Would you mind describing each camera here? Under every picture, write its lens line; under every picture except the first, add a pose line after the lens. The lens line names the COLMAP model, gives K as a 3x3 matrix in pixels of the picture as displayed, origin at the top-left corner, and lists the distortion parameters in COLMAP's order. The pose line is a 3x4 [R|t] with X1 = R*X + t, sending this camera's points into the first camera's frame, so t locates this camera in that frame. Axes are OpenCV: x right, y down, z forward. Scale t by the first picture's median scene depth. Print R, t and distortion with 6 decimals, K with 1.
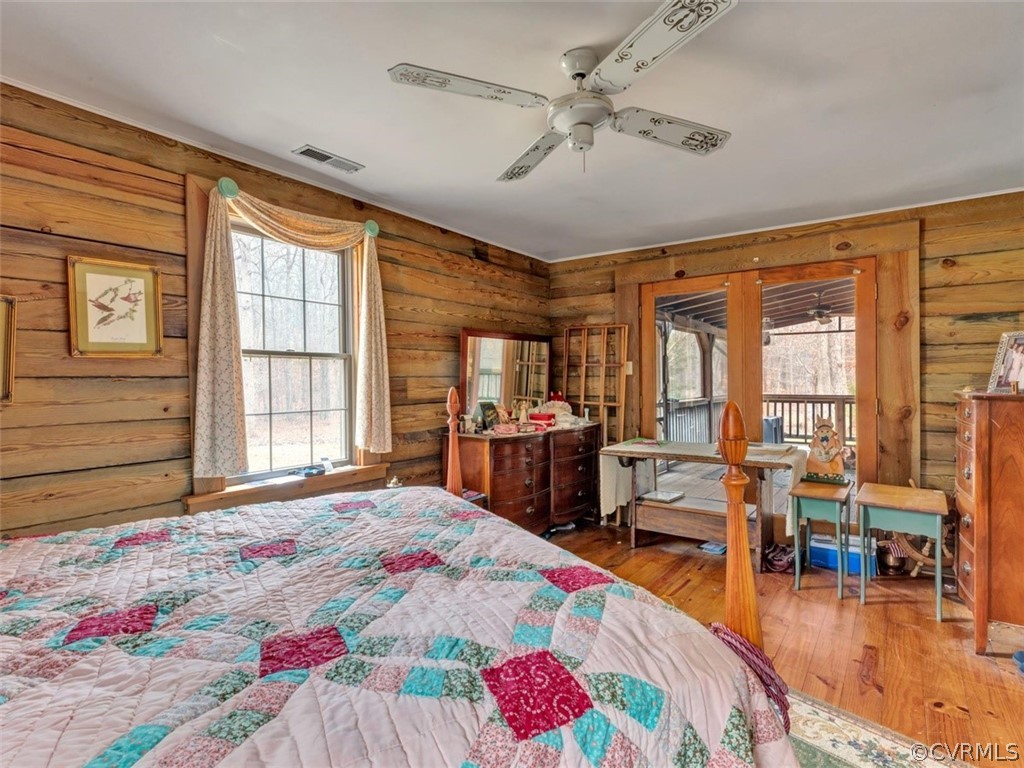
lens RADIAL K [[526.7, 0, 516.1], [0, 526.7, 379.8], [0, 0, 1]] dist [0.003714, -0.000660]
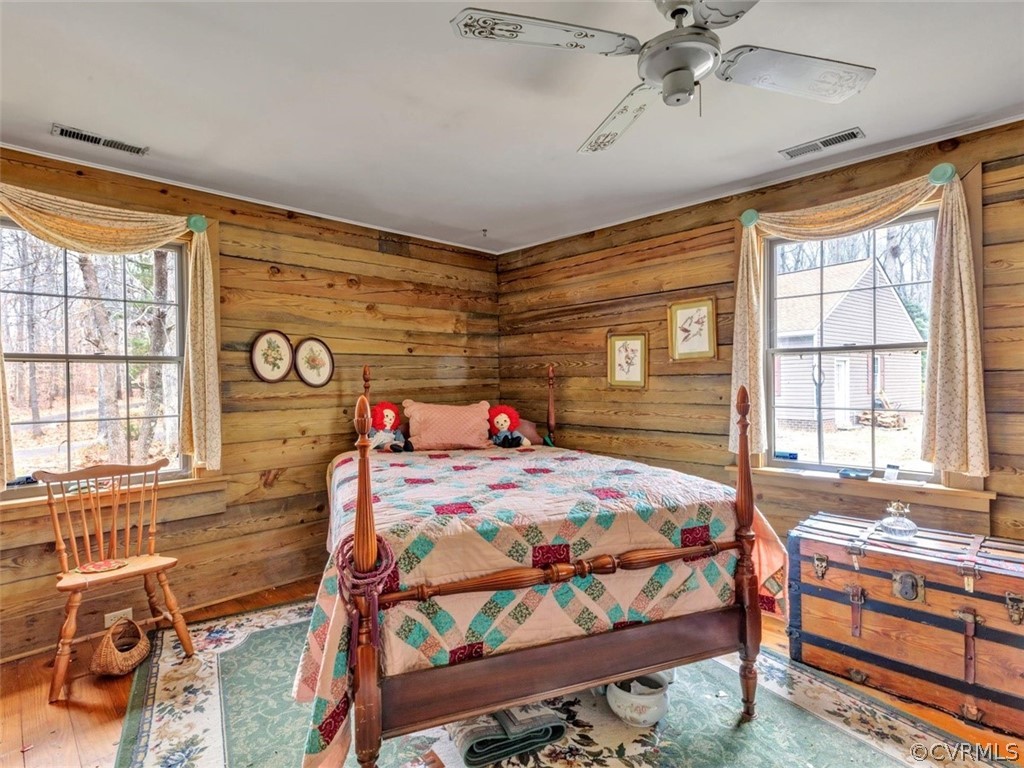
lens RADIAL K [[526.7, 0, 516.1], [0, 526.7, 379.8], [0, 0, 1]] dist [0.003714, -0.000660]
pose [[-0.163634, 0.008008, -0.986489, 0.775658], [0.009124, 0.999937, 0.006604, -0.005040], [0.986479, -0.007921, -0.163696, 0.701302]]
